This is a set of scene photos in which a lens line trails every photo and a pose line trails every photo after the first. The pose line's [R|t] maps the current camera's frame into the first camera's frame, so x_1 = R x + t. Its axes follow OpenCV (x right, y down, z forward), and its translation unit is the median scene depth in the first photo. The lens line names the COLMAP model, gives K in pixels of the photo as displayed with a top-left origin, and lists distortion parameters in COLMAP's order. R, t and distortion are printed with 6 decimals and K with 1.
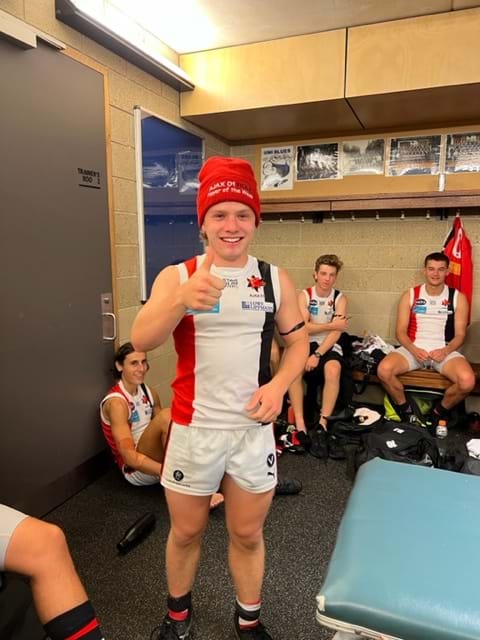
lens RADIAL K [[475.9, 0, 240.2], [0, 475.9, 328.7], [0, 0, 1]] dist [0.002423, -0.002656]
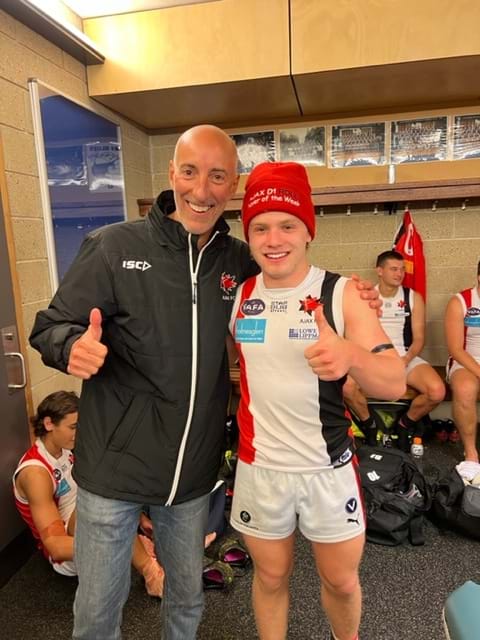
lens RADIAL K [[475.9, 0, 240.2], [0, 475.9, 328.7], [0, 0, 1]] dist [0.002423, -0.002656]
pose [[0.981179, -0.071790, 0.179259, -0.044803], [0.070831, 0.997419, 0.011753, -0.041525], [-0.179640, 0.001165, 0.983732, 0.152173]]
